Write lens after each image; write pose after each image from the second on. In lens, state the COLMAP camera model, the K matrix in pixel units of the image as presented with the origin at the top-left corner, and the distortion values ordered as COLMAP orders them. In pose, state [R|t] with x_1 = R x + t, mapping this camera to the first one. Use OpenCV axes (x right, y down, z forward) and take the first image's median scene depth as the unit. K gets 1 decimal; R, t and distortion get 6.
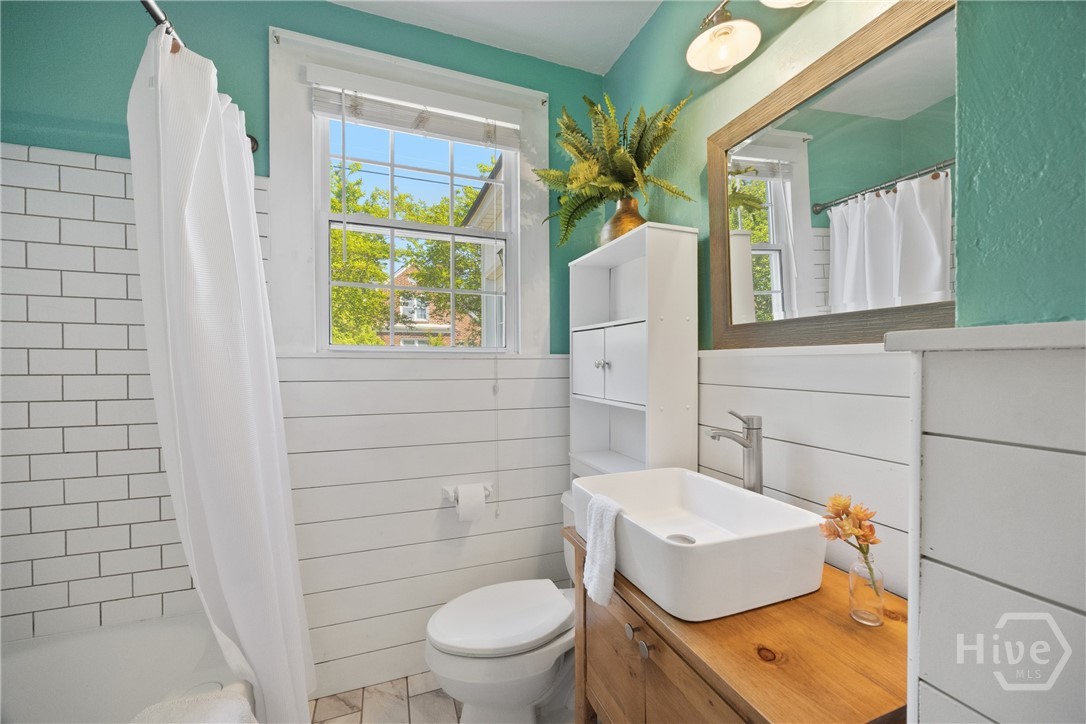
lens RADIAL K [[423.8, 0, 544.1], [0, 423.8, 360.9], [0, 0, 1]] dist [-0.002470, 0.000072]
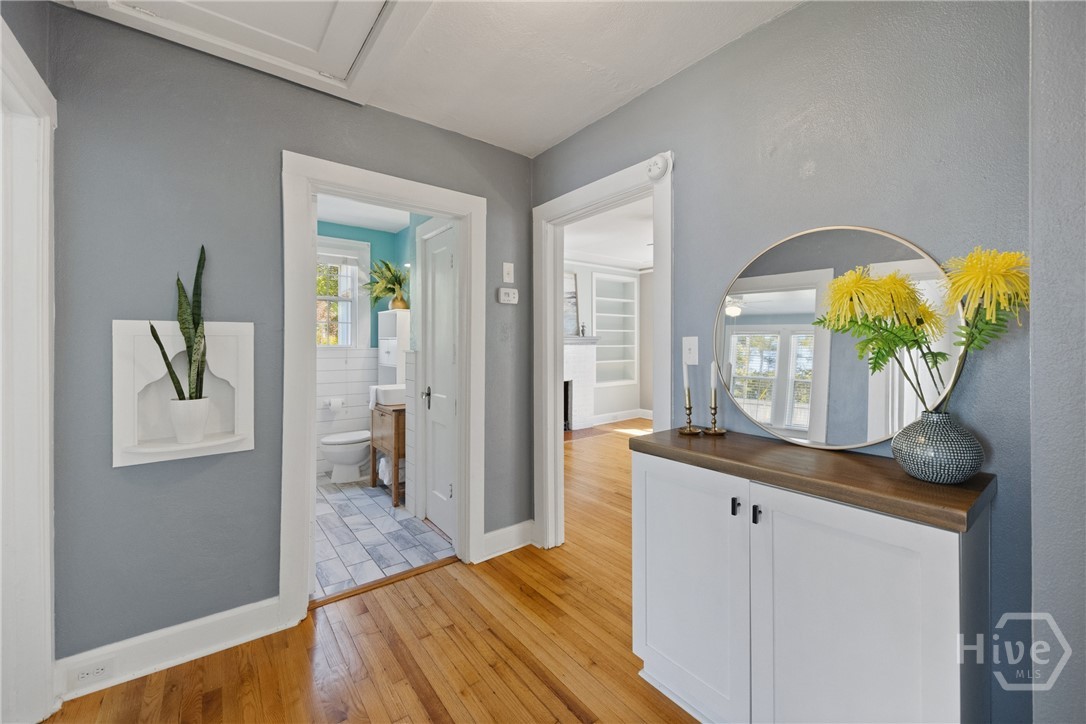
lens RADIAL K [[438.5, 0, 543.4], [0, 438.5, 340.7], [0, 0, 1]] dist [0.000277, 0.000125]
pose [[0.955380, 0.004308, 0.295346, 0.229949], [-0.004185, 0.999991, -0.001047, -0.060553], [-0.295348, -0.000236, 0.955390, -1.808821]]
